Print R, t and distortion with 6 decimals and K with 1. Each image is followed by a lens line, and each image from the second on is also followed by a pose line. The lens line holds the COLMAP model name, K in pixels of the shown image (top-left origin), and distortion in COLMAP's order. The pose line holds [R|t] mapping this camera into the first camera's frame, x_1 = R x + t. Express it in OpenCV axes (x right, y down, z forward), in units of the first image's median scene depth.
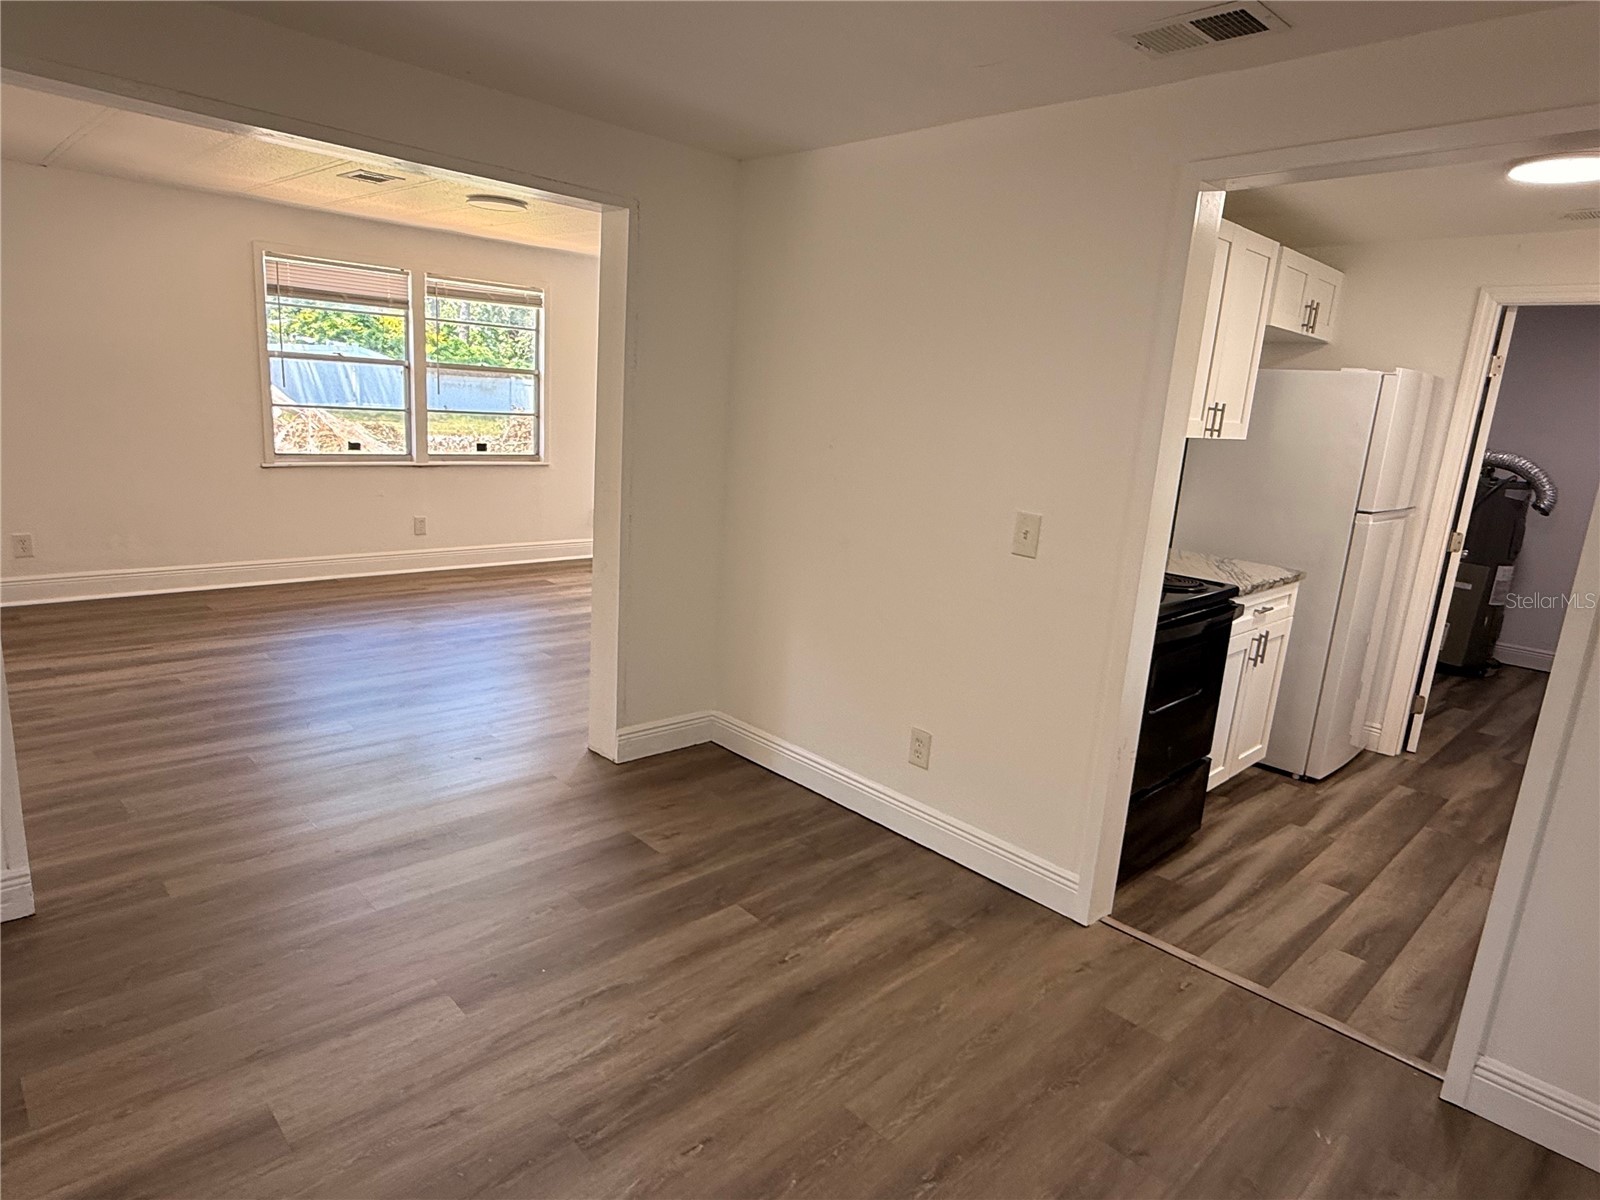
lens RADIAL K [[938.0, 0, 792.2], [0, 938.0, 608.3], [0, 0, 1]] dist [-0.002007, 0.003093]
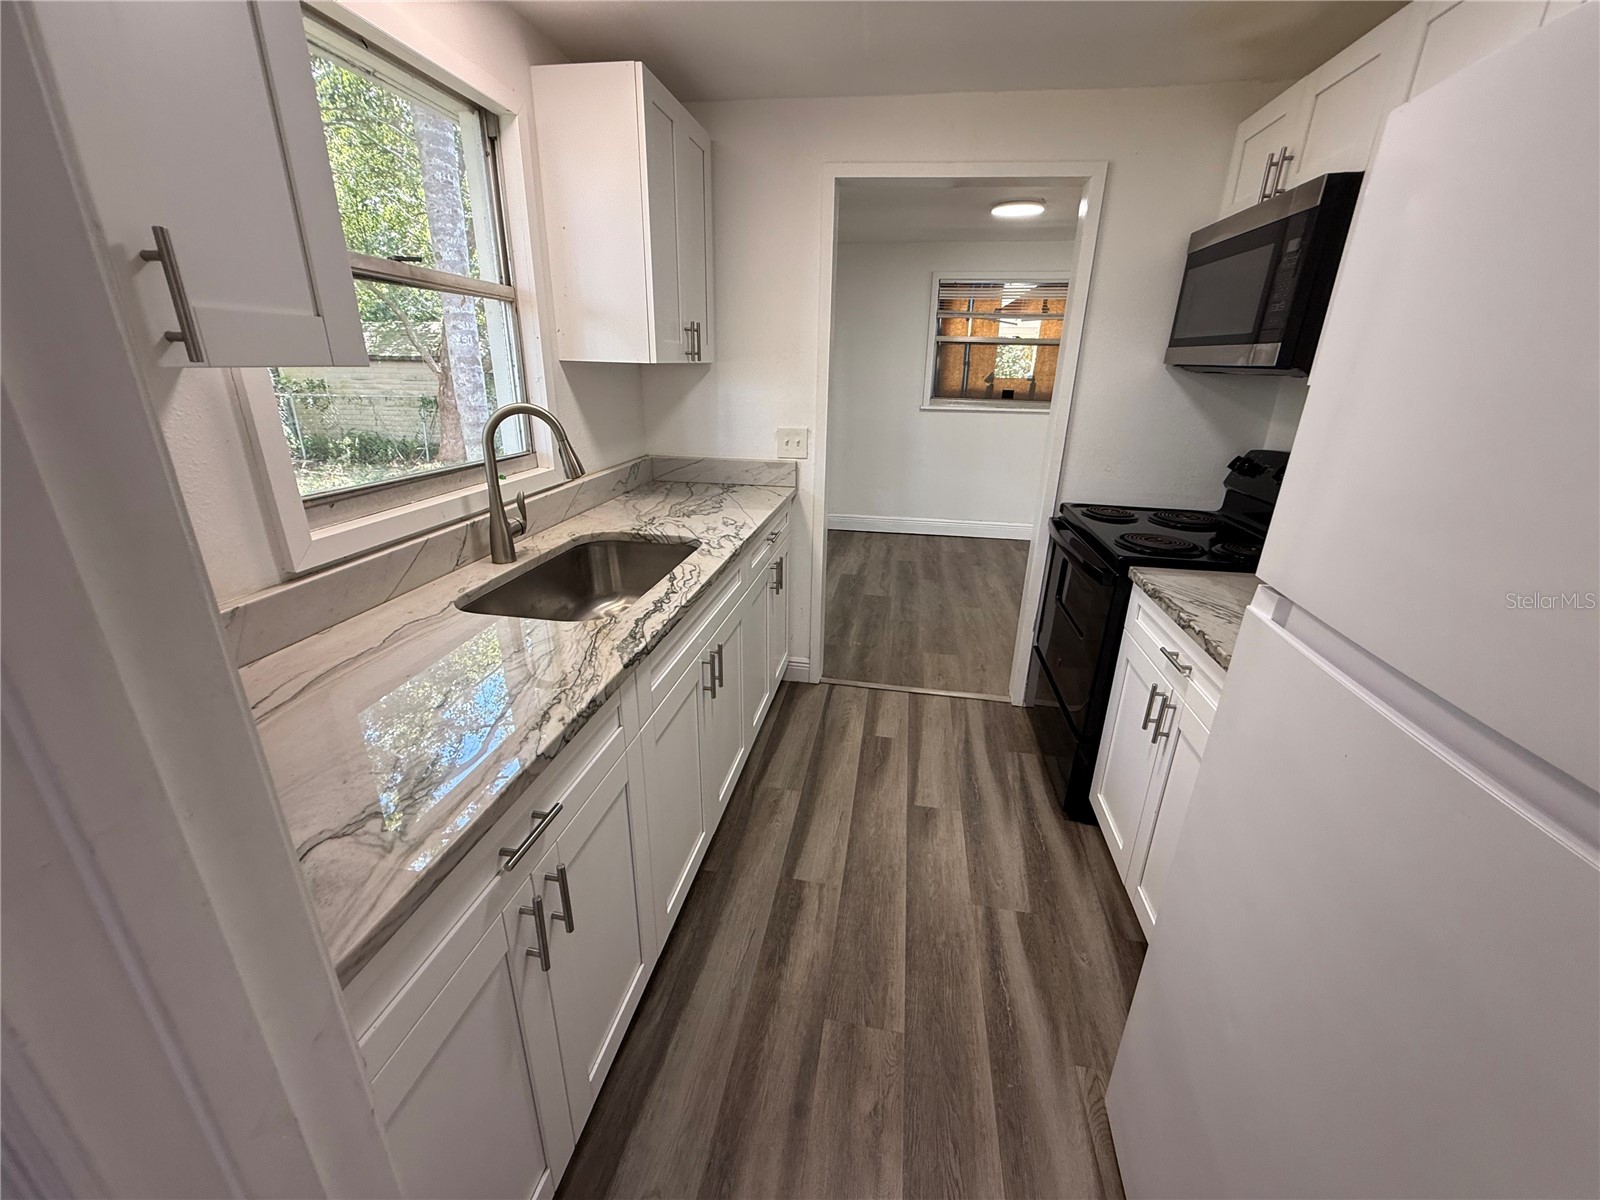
lens RADIAL K [[636.8, 0, 798.0], [0, 636.8, 594.5], [0, 0, 1]] dist [0.002193, -0.000512]
pose [[-0.799638, 0.127670, -0.586753, 0.684312], [-0.207169, 0.858486, 0.469130, -0.132437], [0.563613, 0.496691, -0.660029, 0.803281]]
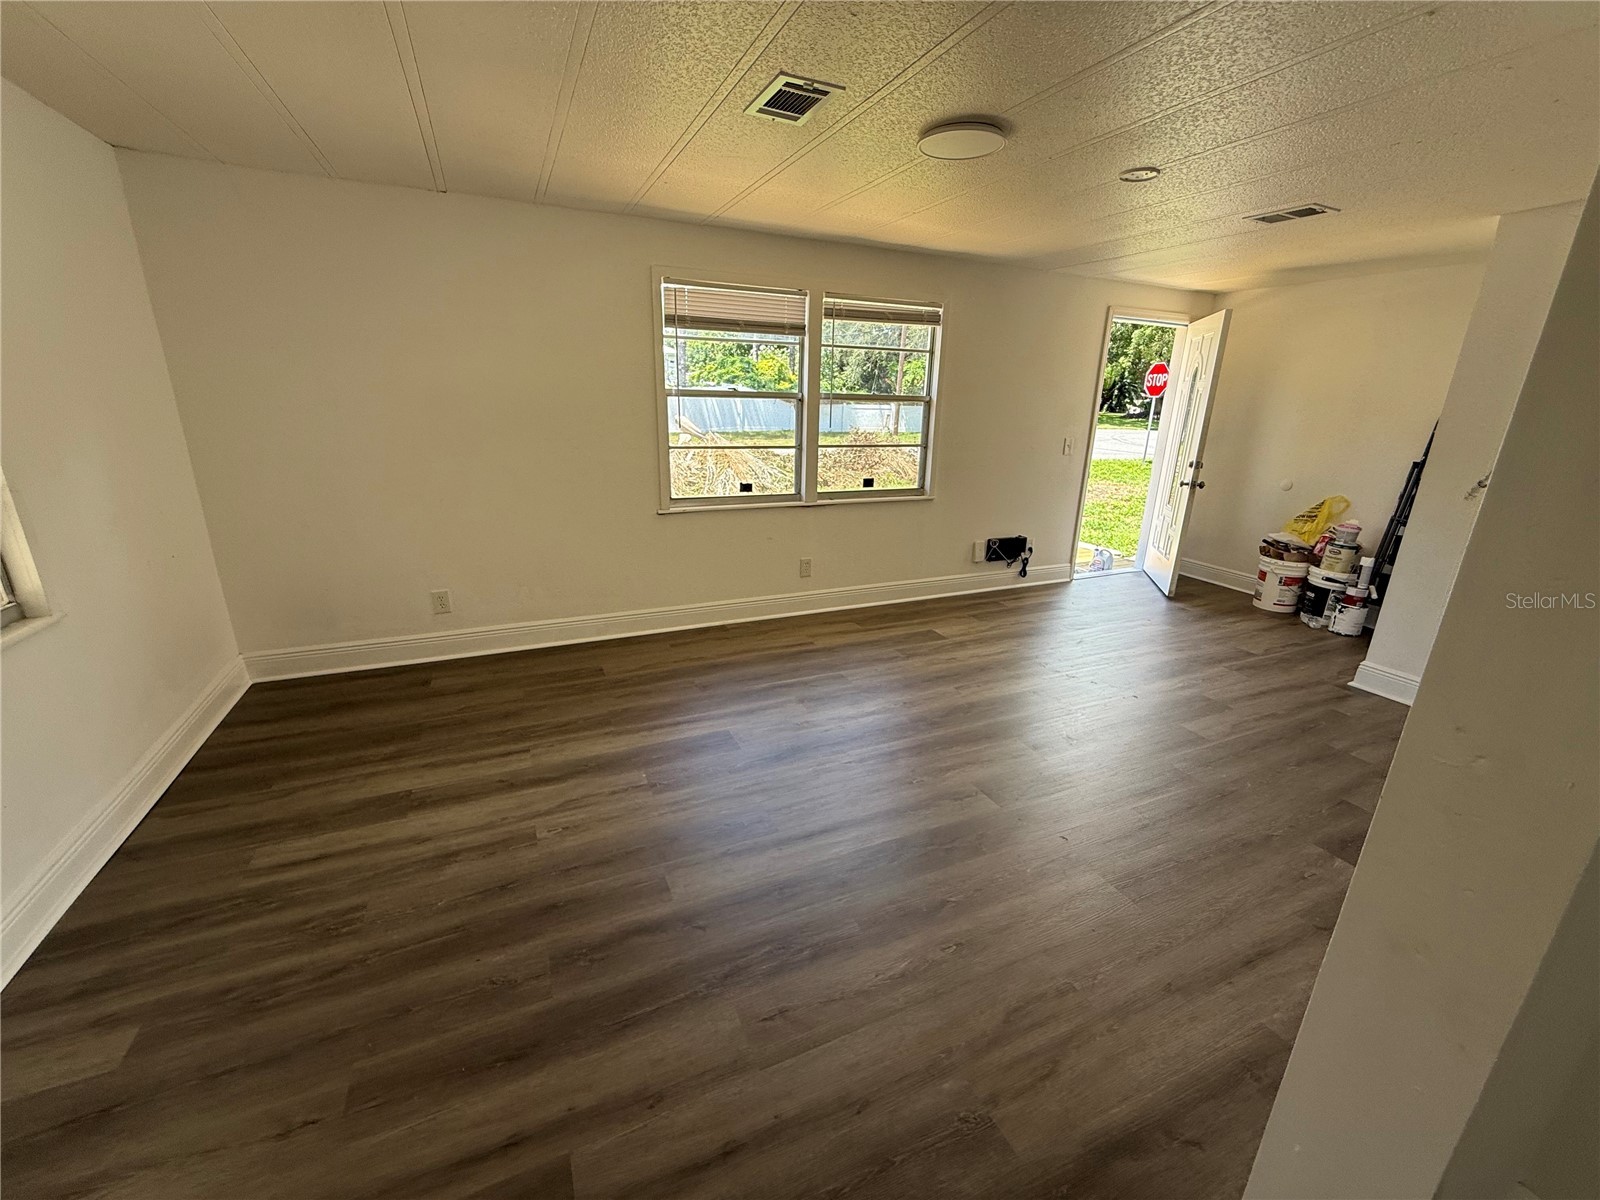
lens RADIAL K [[636.8, 0, 795.1], [0, 636.8, 604.4], [0, 0, 1]] dist [0.002193, -0.000512]
pose [[0.941483, 0.057722, -0.332080, -0.252300], [-0.034114, 0.996487, 0.076490, -0.134425], [0.335329, -0.060685, 0.940145, 0.510268]]
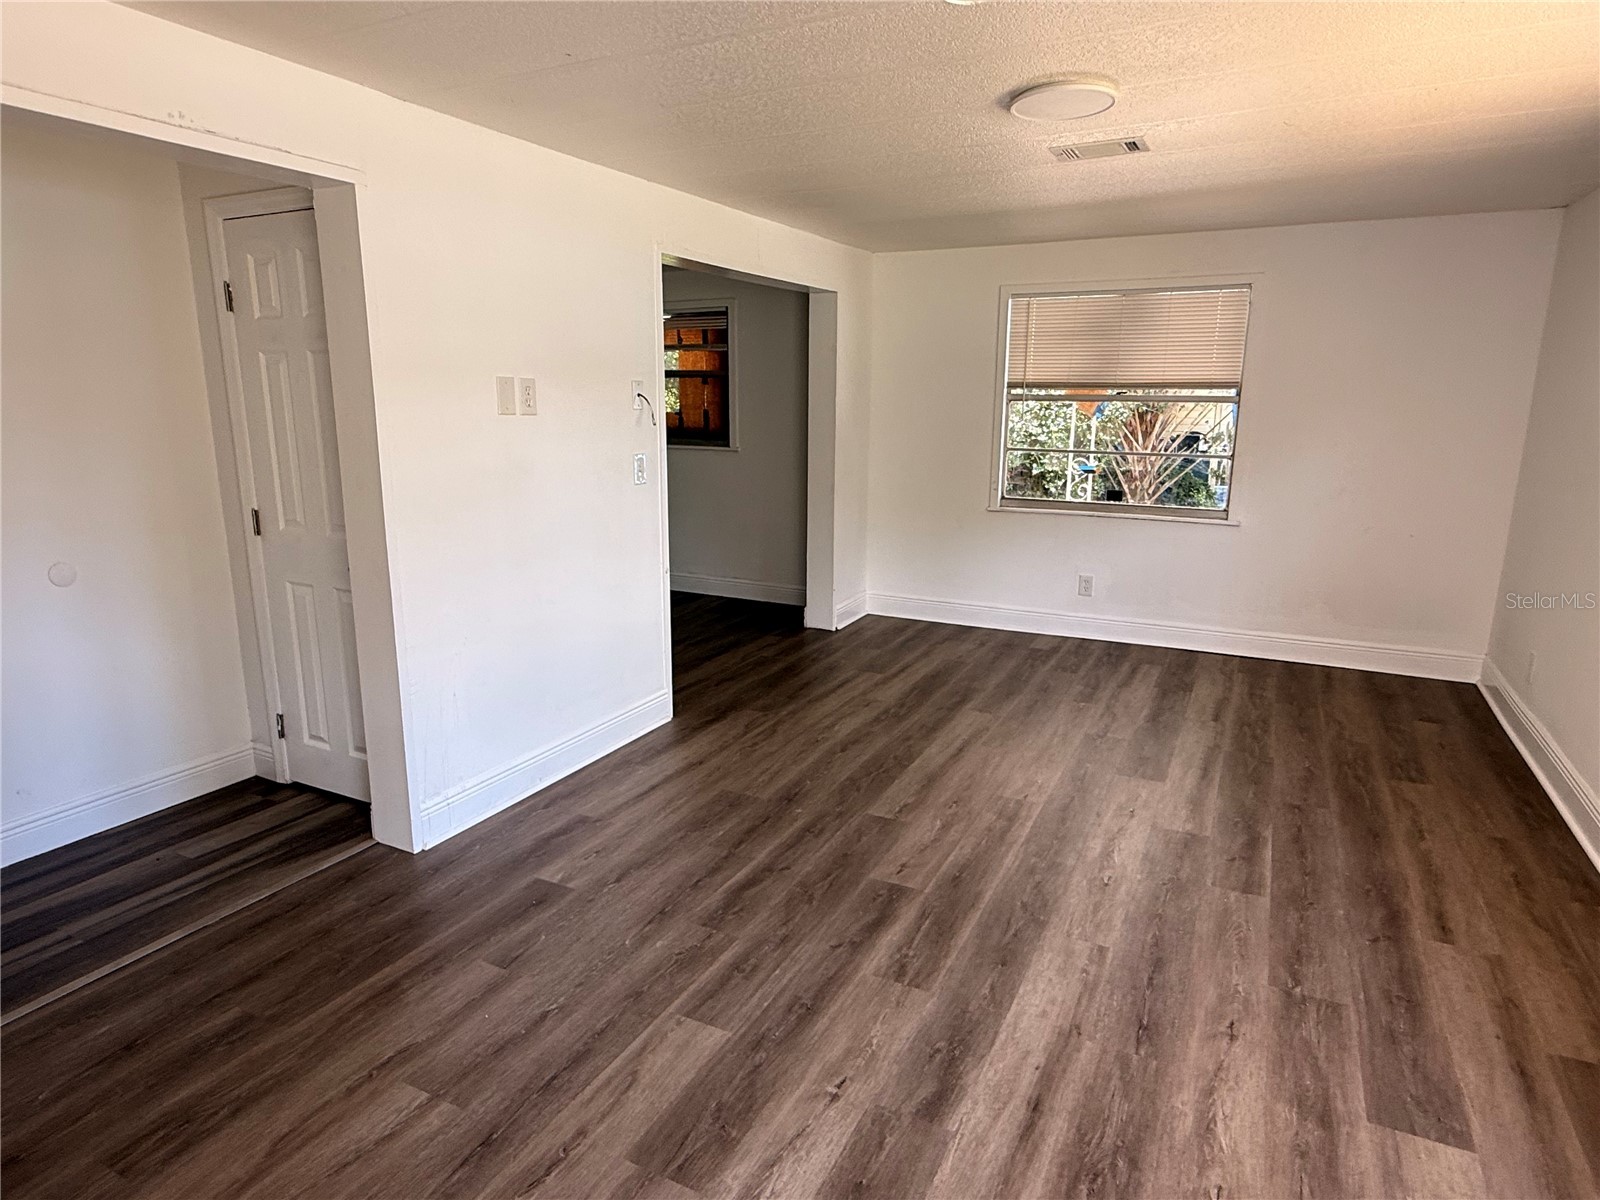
lens RADIAL K [[938.0, 0, 798.6], [0, 938.0, 594.2], [0, 0, 1]] dist [-0.002007, 0.003093]
pose [[-0.939499, -0.004250, -0.342525, 0.024995], [-0.146911, 0.908295, 0.391685, -0.353676], [0.309449, 0.418308, -0.853967, 1.516092]]
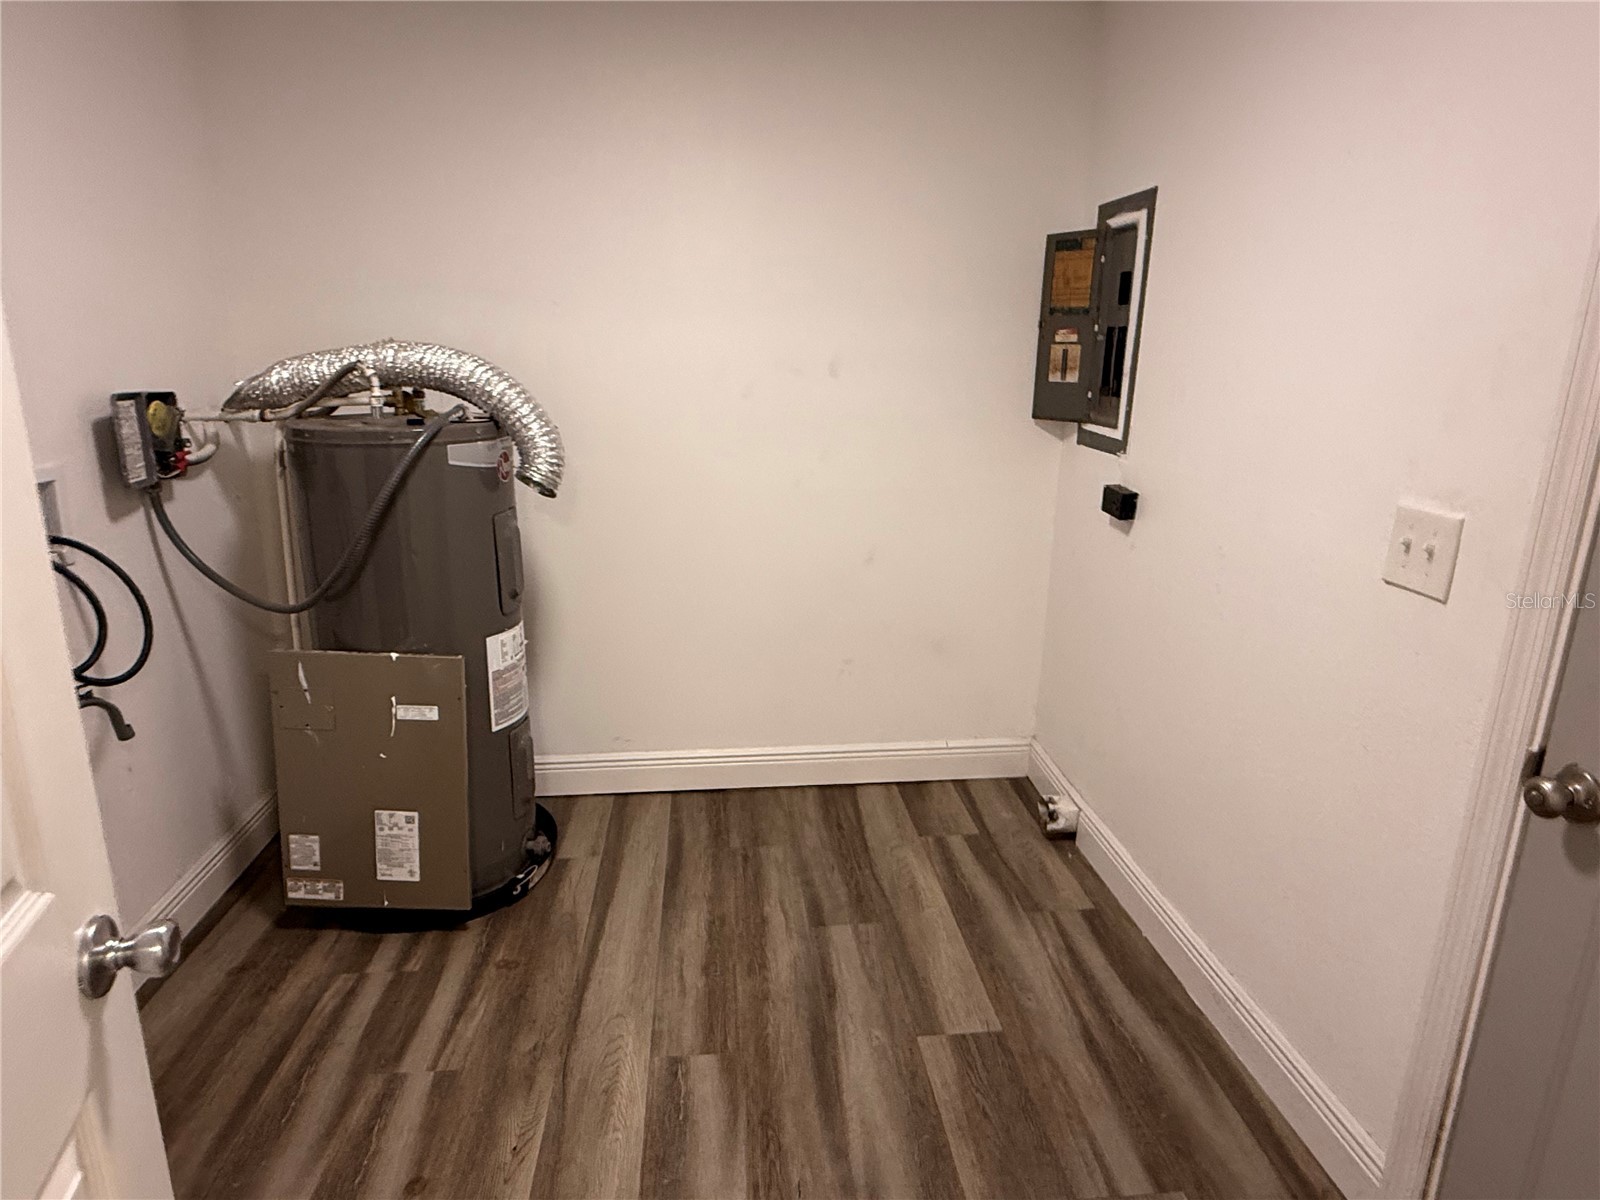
lens RADIAL K [[938.0, 0, 793.8], [0, 938.0, 607.8], [0, 0, 1]] dist [-0.002007, 0.003093]
pose [[0.625731, -0.260055, 0.735413, 0.657068], [0.198456, 0.964841, 0.172327, -0.119166], [-0.754371, 0.038117, 0.655340, 0.773274]]
